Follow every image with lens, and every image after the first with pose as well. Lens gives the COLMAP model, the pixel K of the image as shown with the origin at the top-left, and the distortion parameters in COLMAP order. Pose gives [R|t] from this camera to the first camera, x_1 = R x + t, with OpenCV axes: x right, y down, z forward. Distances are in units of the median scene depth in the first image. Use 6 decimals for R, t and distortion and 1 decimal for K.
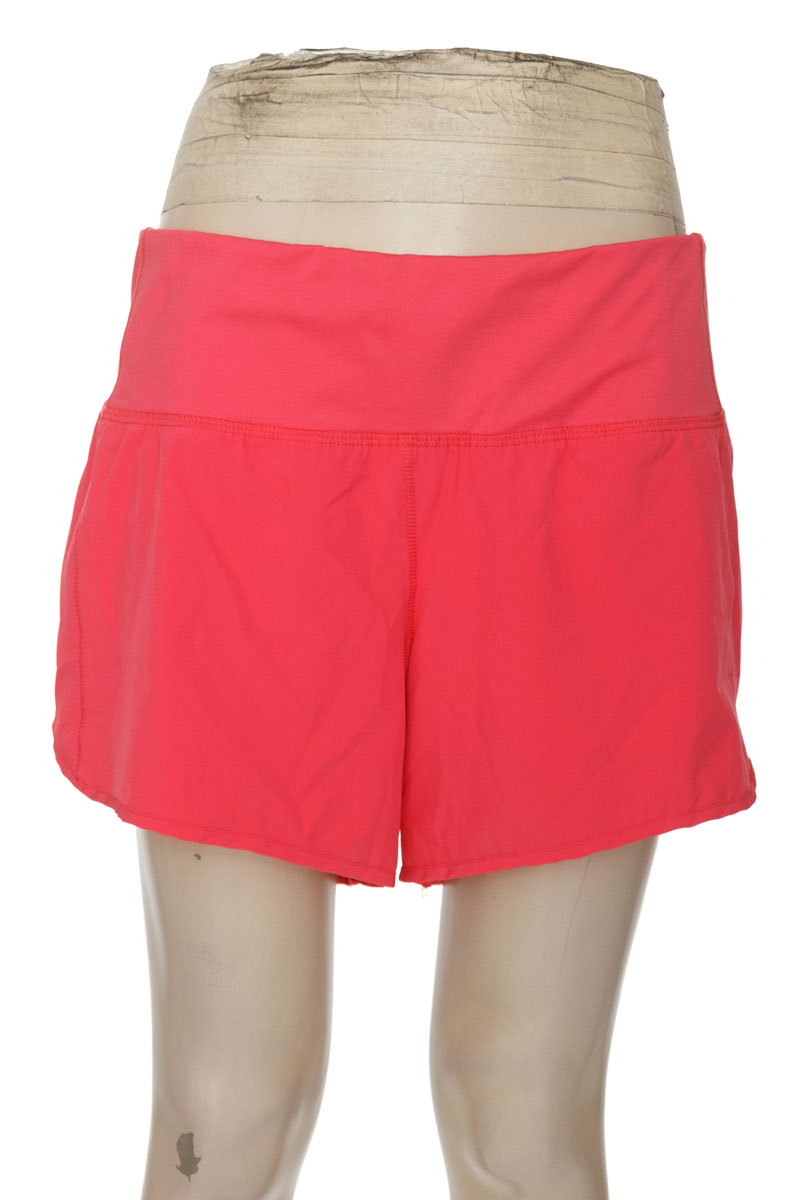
lens RADIAL K [[2921.3, 0, 403.0], [0, 2921.3, 595.1], [0, 0, 1]] dist [0.023286, 0.000000]
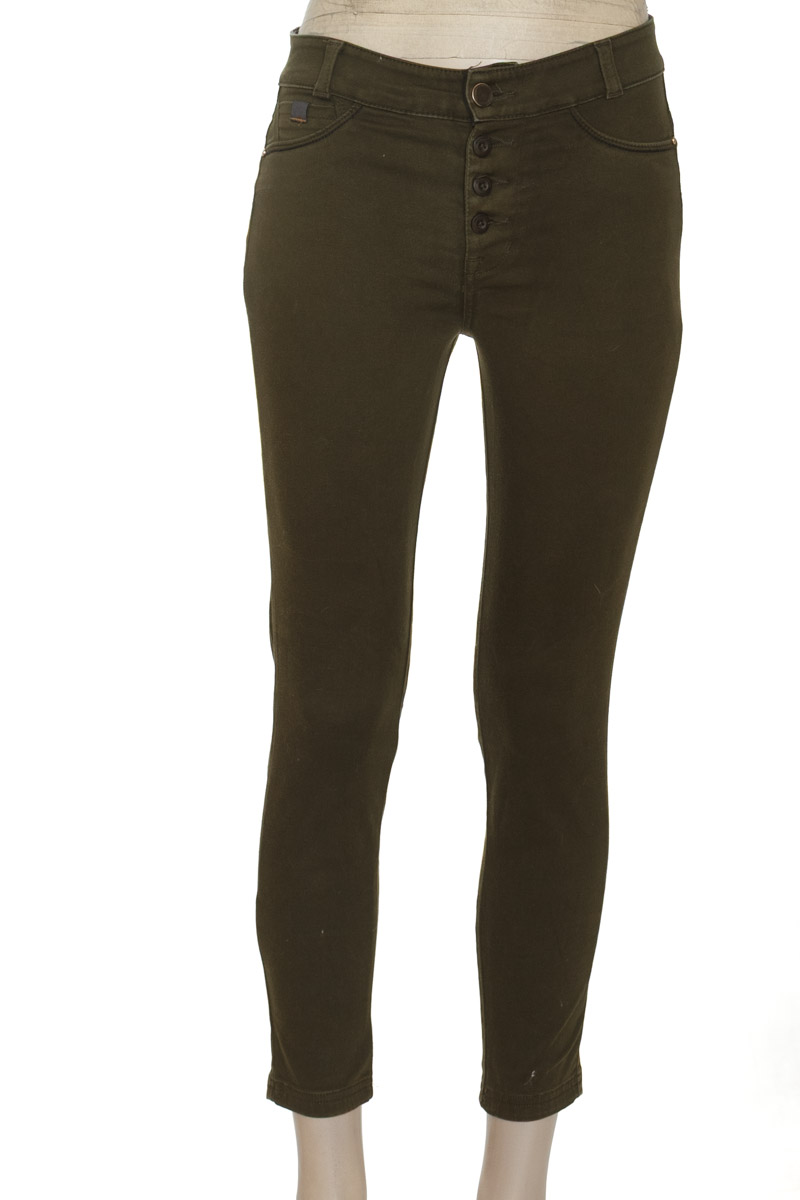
lens RADIAL K [[2921.3, 0, 392.7], [0, 2921.3, 604.3], [0, 0, 1]] dist [0.023286, 0.000000]
pose [[0.999999, 0.001394, -0.000250, -0.035396], [-0.001383, 0.999220, 0.039455, 0.080606], [0.000304, -0.039455, 0.999221, -0.469693]]
